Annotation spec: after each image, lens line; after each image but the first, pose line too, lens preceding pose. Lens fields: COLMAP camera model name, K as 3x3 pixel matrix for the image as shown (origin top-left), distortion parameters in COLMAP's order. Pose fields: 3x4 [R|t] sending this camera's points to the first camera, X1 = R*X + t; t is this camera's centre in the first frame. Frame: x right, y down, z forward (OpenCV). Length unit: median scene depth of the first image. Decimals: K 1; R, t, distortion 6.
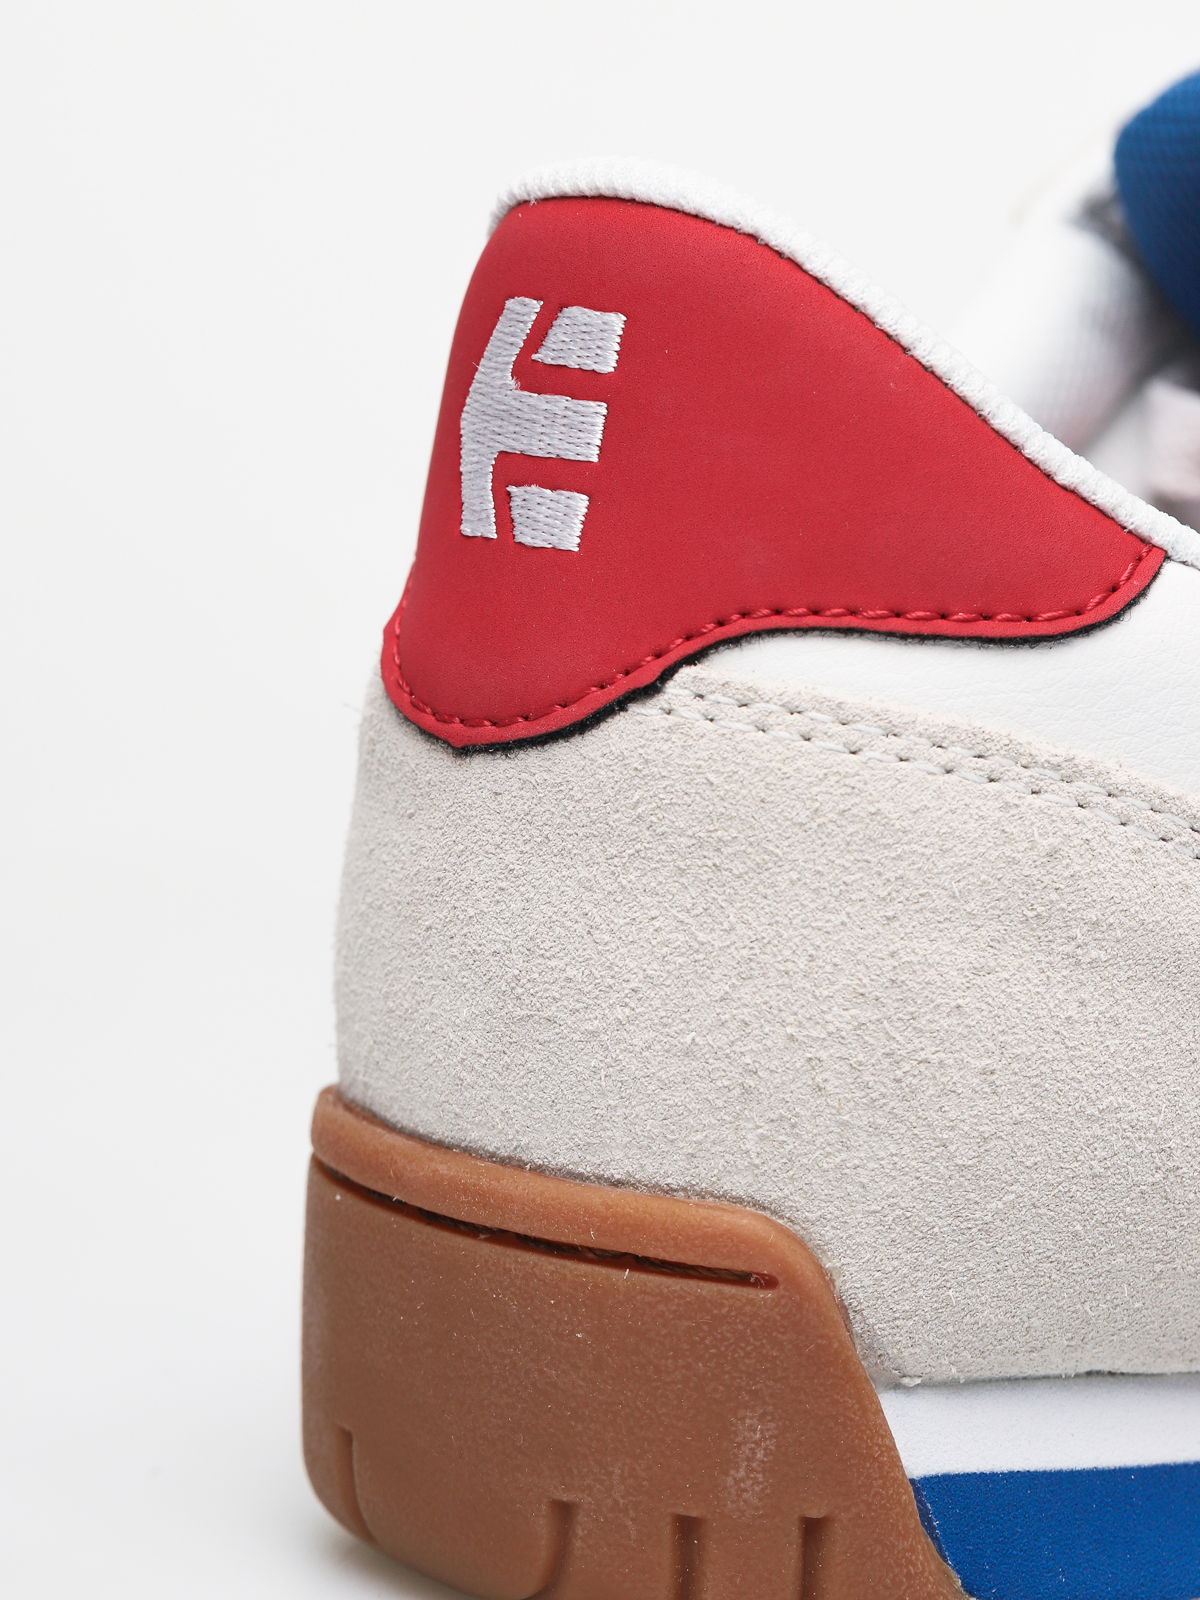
lens RADIAL K [[6762.9, 0, 597.2], [0, 6762.9, 790.1], [0, 0, 1]] dist [0.282750, 0.000000]
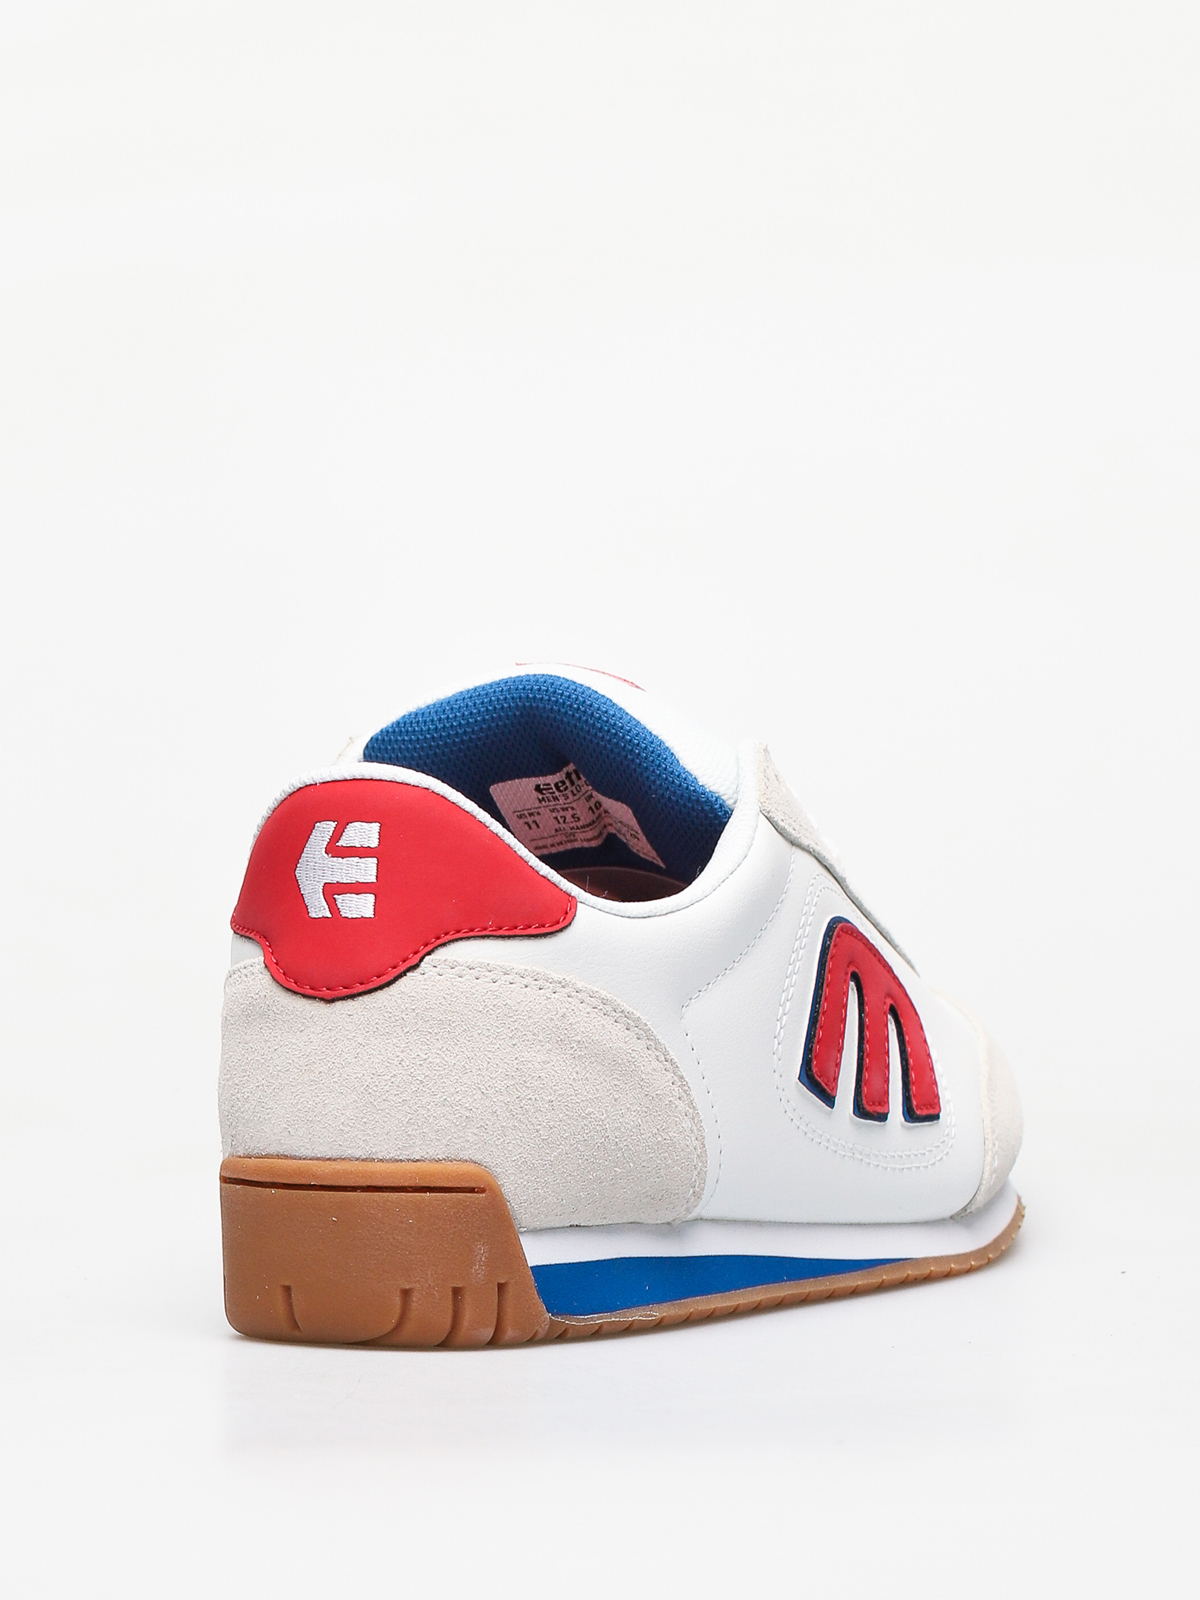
lens RADIAL K [[6762.9, 0, 601.8], [0, 6762.9, 802.7], [0, 0, 1]] dist [0.282750, 0.000000]
pose [[0.934407, -0.085722, 0.345738, -0.805214], [0.113145, 0.991772, -0.059892, 0.085097], [-0.337759, 0.095082, 0.936418, -1.432714]]
